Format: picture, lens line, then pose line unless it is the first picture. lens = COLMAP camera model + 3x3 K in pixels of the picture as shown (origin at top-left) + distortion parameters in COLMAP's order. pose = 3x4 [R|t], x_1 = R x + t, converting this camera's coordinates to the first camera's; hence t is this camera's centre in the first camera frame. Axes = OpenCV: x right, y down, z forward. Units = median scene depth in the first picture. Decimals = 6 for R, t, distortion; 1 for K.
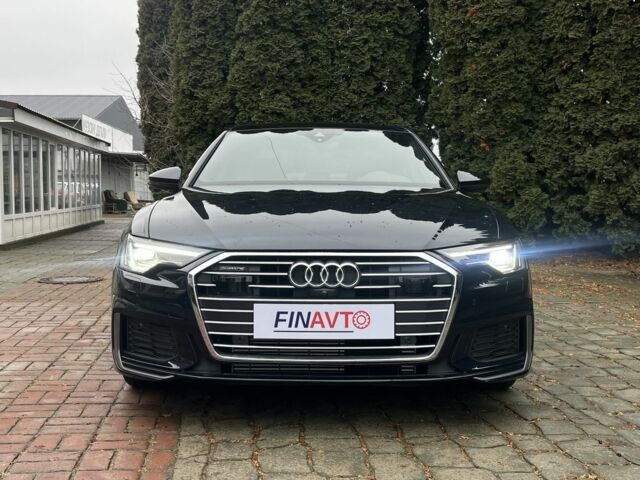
lens RADIAL K [[737.0, 0, 294.8], [0, 737.0, 240.9], [0, 0, 1]] dist [0.077018, -0.170618]
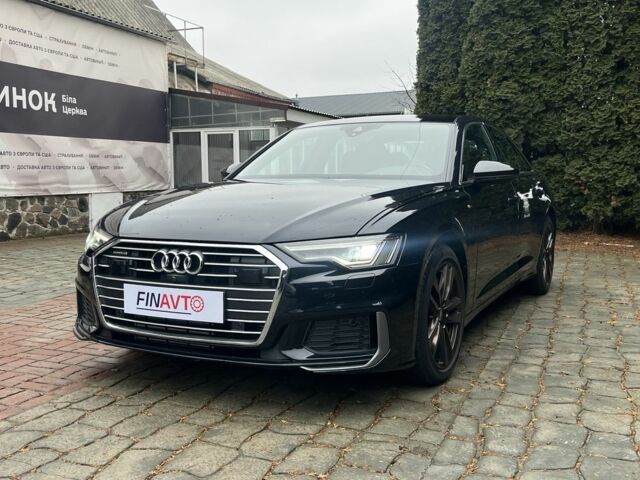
lens RADIAL K [[680.0, 0, 304.8], [0, 680.0, 240.0], [0, 0, 1]] dist [0.015930, 0.002588]
pose [[0.892128, 0.033090, -0.450569, 0.658224], [-0.020254, 0.999241, 0.033283, -0.025695], [0.451328, -0.020567, 0.892121, 0.149710]]
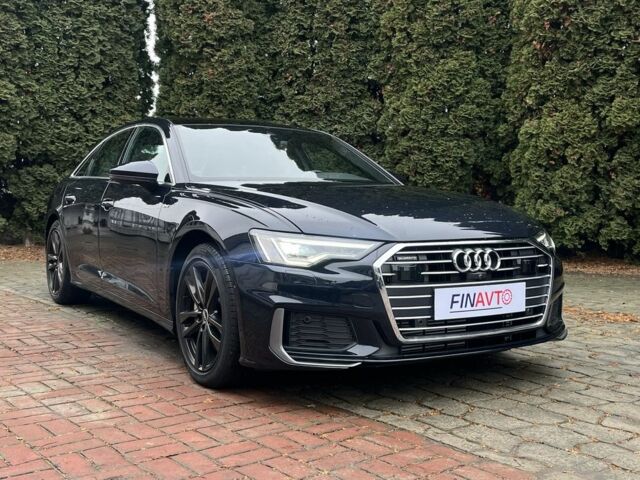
lens RADIAL K [[737.0, 0, 294.8], [0, 737.0, 240.9], [0, 0, 1]] dist [0.077018, -0.170618]
pose [[0.857231, -0.026880, 0.514229, -0.766456], [0.025843, 0.999624, 0.009172, -0.002467], [-0.514283, 0.005427, 0.857604, 0.146578]]
